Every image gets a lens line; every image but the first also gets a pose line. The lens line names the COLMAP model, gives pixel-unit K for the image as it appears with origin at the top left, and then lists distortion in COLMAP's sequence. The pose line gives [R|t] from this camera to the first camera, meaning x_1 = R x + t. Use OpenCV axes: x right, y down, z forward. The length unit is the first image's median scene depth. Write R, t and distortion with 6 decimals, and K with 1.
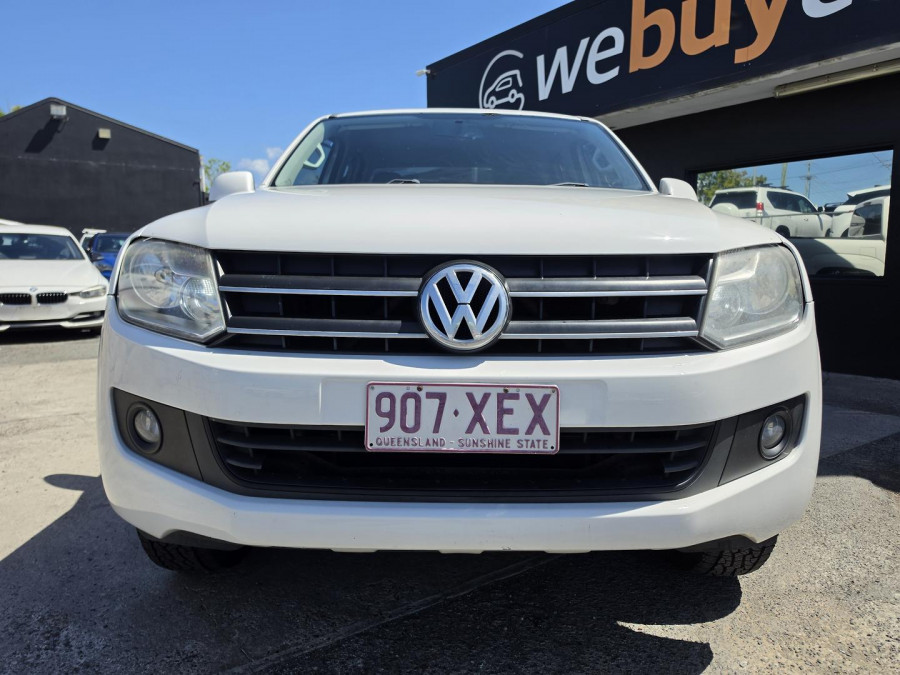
lens RADIAL K [[736.8, 0, 450.0], [0, 736.8, 337.5], [0, 0, 1]] dist [0.004409, 0.001731]
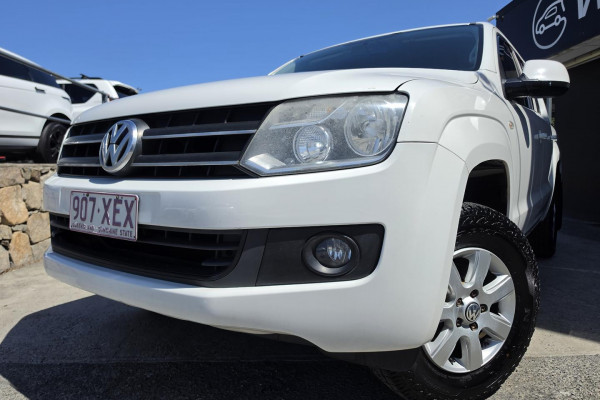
lens RADIAL K [[453.3, 0, 258.6], [0, 453.3, 190.0], [0, 0, 1]] dist [0.044941, -0.000517]
pose [[0.792565, 0.025739, -0.609243, 0.894873], [-0.055319, 0.998024, -0.029801, 0.067614], [0.607272, 0.057322, 0.792423, 0.415332]]
